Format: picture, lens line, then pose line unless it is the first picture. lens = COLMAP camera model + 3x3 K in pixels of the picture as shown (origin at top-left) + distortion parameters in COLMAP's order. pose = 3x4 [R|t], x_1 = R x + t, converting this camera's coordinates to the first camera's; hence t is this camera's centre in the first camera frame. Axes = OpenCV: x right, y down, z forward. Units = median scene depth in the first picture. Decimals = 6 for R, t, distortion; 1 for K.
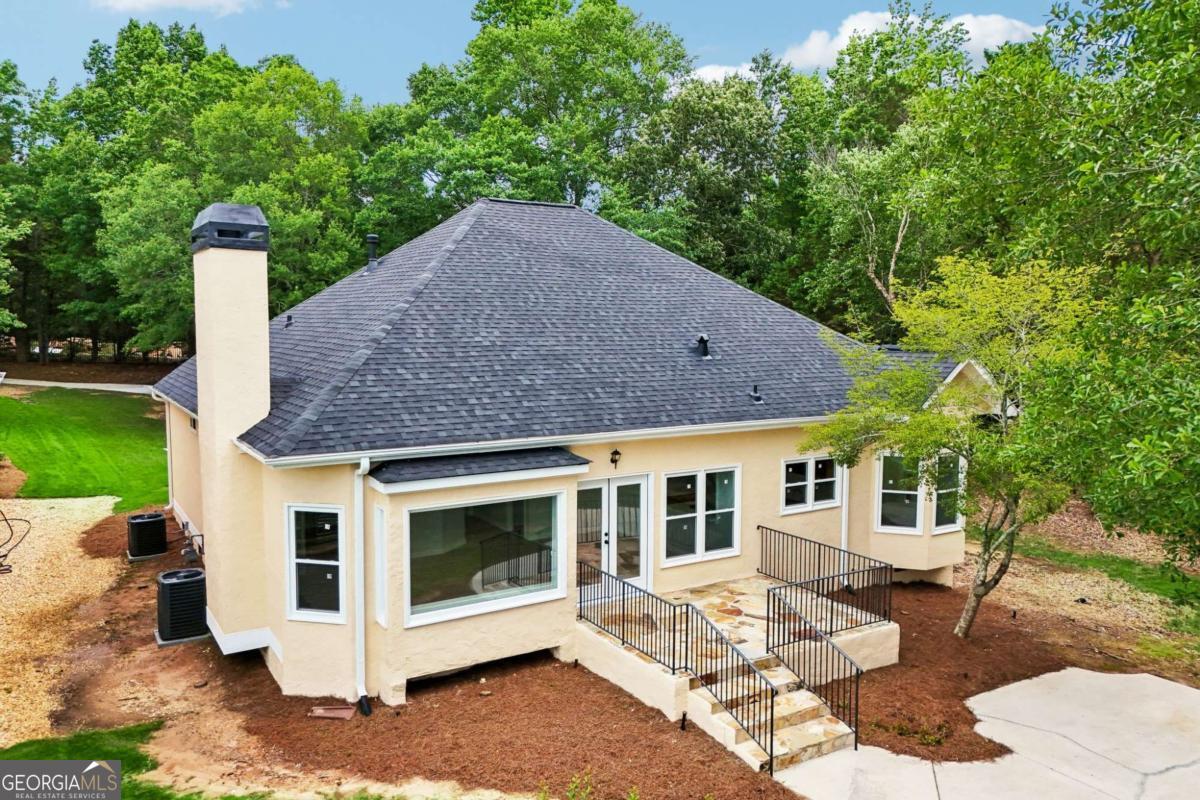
lens RADIAL K [[875.1, 0, 603.5], [0, 875.1, 401.5], [0, 0, 1]] dist [0.003652, 0.074727]
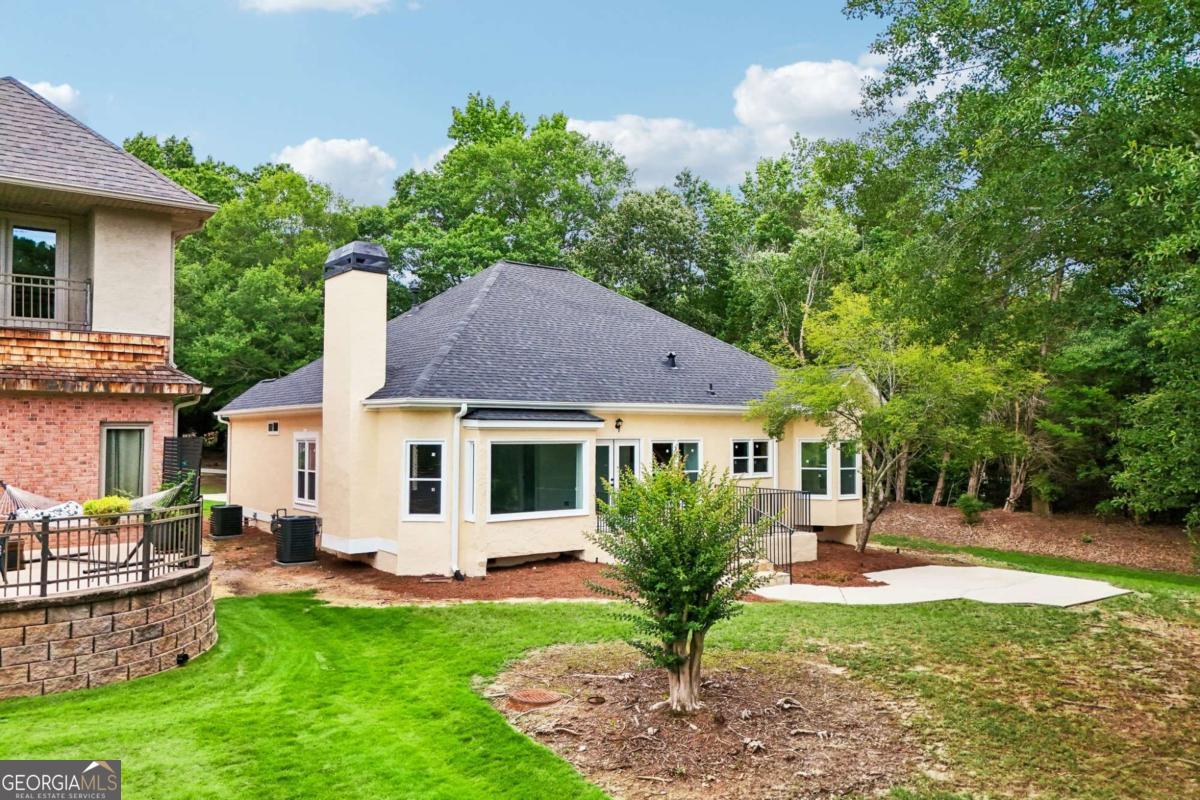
lens RADIAL K [[847.9, 0, 600.0], [0, 847.9, 400.0], [0, 0, 1]] dist [0.033266, -0.000596]
pose [[0.996642, 0.002135, 0.081853, -0.119535], [0.007729, 0.992744, -0.120000, 0.174990], [-0.081515, 0.120230, 0.989394, -0.343005]]
